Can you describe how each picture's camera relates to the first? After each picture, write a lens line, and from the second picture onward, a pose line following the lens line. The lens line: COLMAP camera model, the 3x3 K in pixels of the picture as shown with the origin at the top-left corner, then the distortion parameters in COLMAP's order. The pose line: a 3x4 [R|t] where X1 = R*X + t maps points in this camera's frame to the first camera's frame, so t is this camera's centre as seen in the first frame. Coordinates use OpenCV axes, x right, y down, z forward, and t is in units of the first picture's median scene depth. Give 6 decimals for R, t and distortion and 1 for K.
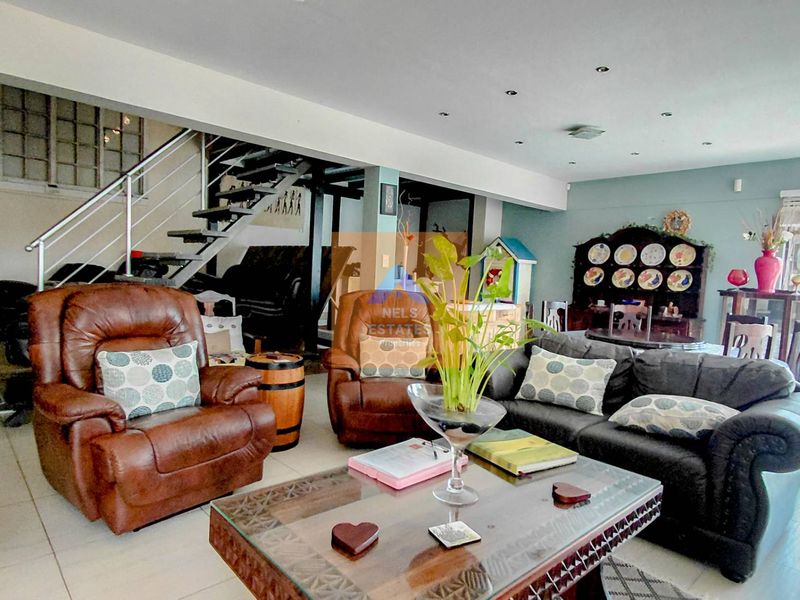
lens RADIAL K [[500.6, 0, 396.5], [0, 500.6, 305.4], [0, 0, 1]] dist [-0.004553, 0.006357]
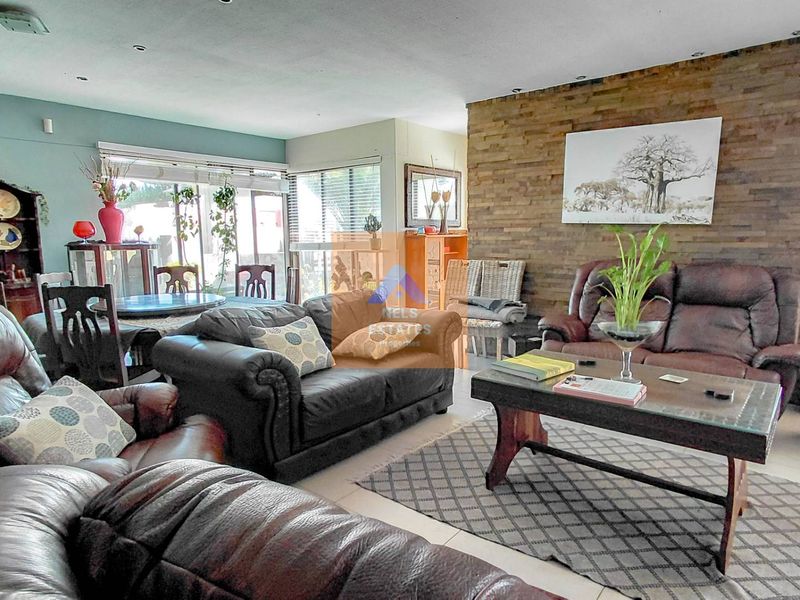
lens RADIAL K [[500.6, 0, 402.8], [0, 500.6, 296.1], [0, 0, 1]] dist [-0.004553, 0.006357]
pose [[-0.130567, -0.175840, 0.975721, -0.330562], [0.073857, 0.979687, 0.186438, -0.061624], [-0.988685, 0.096406, -0.114928, 0.507534]]
